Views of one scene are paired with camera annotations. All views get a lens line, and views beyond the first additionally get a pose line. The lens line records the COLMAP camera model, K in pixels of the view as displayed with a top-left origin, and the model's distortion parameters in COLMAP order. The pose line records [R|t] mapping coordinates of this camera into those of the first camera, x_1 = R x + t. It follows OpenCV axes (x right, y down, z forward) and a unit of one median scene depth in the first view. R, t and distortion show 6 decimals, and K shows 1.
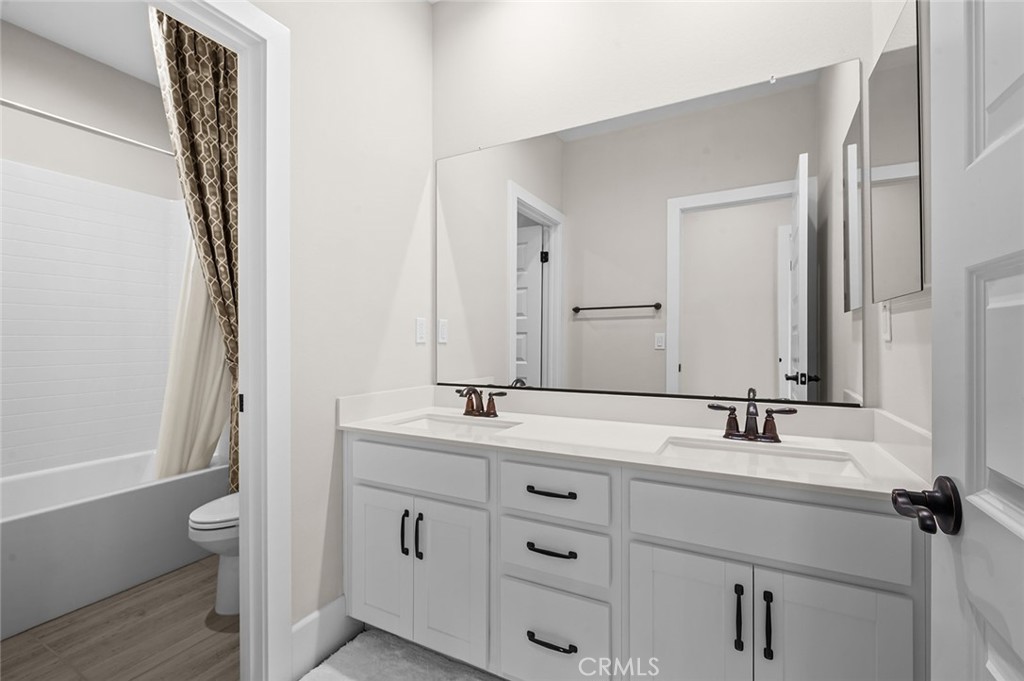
lens RADIAL K [[441.3, 0, 508.7], [0, 441.3, 339.7], [0, 0, 1]] dist [-0.003737, -0.000178]
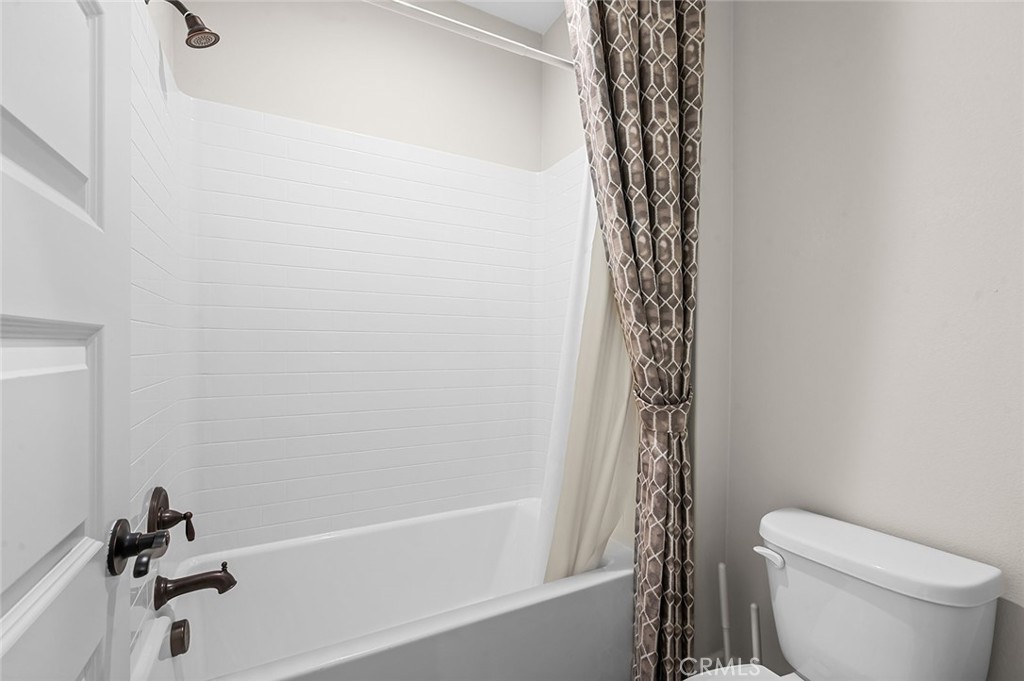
lens RADIAL K [[441.3, 0, 512.6], [0, 441.3, 341.7], [0, 0, 1]] dist [-0.003737, -0.000178]
pose [[0.824492, -0.007187, -0.565828, -0.471468], [-0.003241, 0.999843, -0.017423, -0.019963], [0.565864, 0.016199, 0.824339, 0.446328]]
